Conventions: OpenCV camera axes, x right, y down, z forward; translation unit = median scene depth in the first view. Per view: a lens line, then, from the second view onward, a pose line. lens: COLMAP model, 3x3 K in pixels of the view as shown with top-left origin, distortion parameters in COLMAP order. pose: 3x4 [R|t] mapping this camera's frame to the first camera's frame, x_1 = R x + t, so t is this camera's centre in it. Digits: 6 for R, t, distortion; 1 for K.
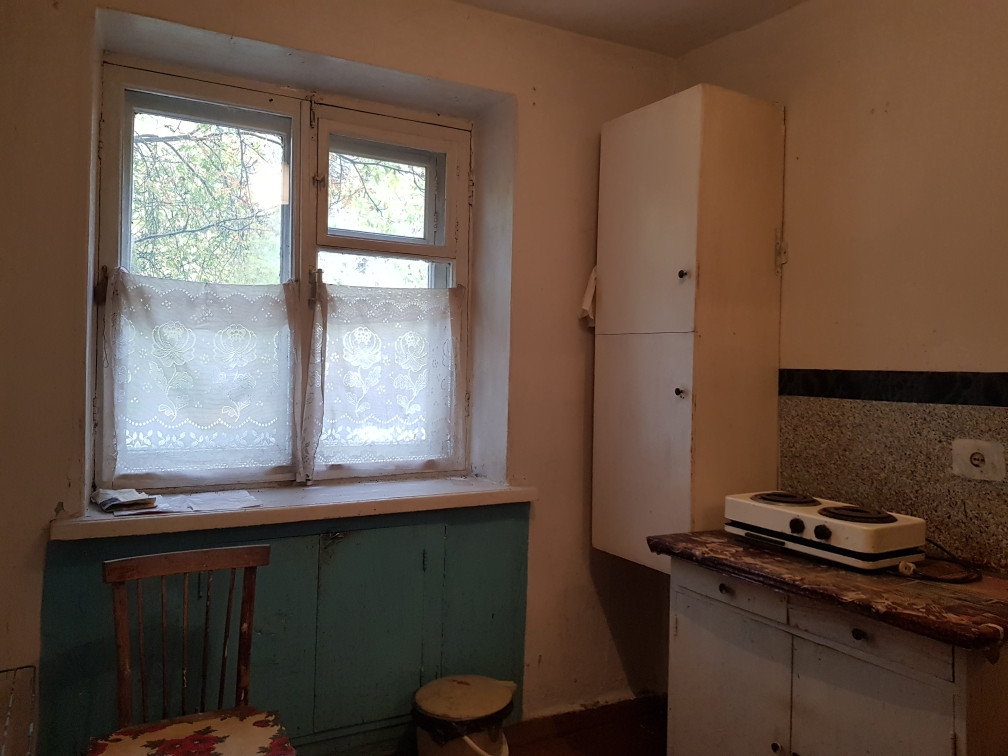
lens RADIAL K [[820.1, 0, 504.6], [0, 820.1, 372.8], [0, 0, 1]] dist [0.081818, -0.110792]
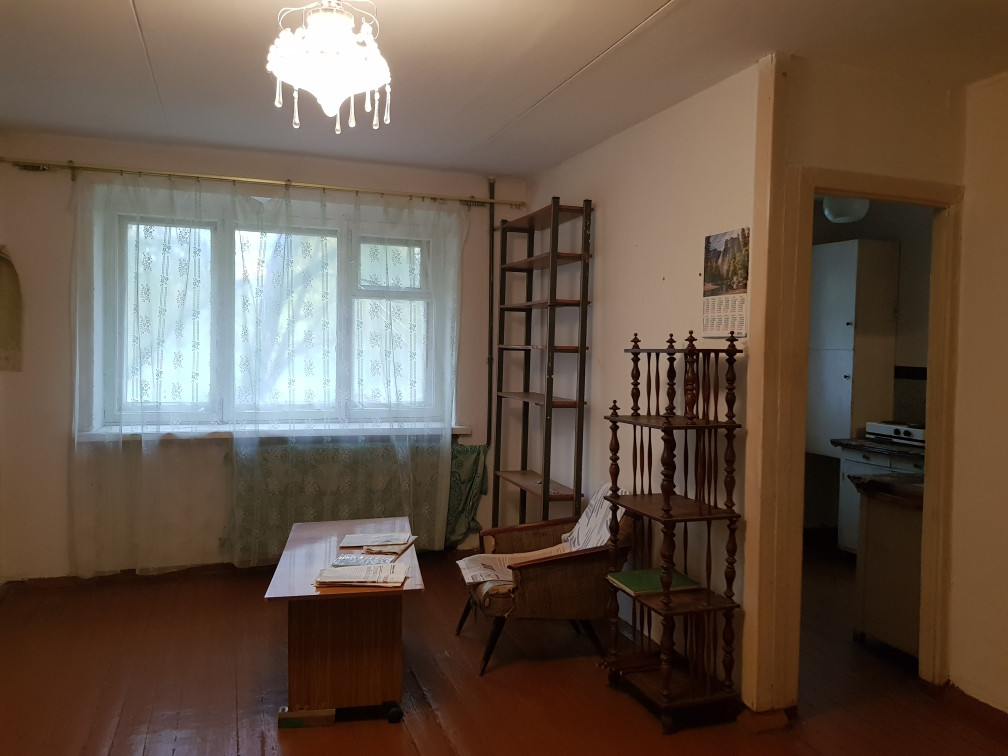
lens RADIAL K [[820.1, 0, 505.0], [0, 820.1, 379.4], [0, 0, 1]] dist [0.081818, -0.110792]
pose [[0.984705, 0.003870, -0.174189, -0.330765], [0.001202, 0.999579, 0.029003, -0.038557], [0.174227, -0.028769, 0.984285, -1.481798]]
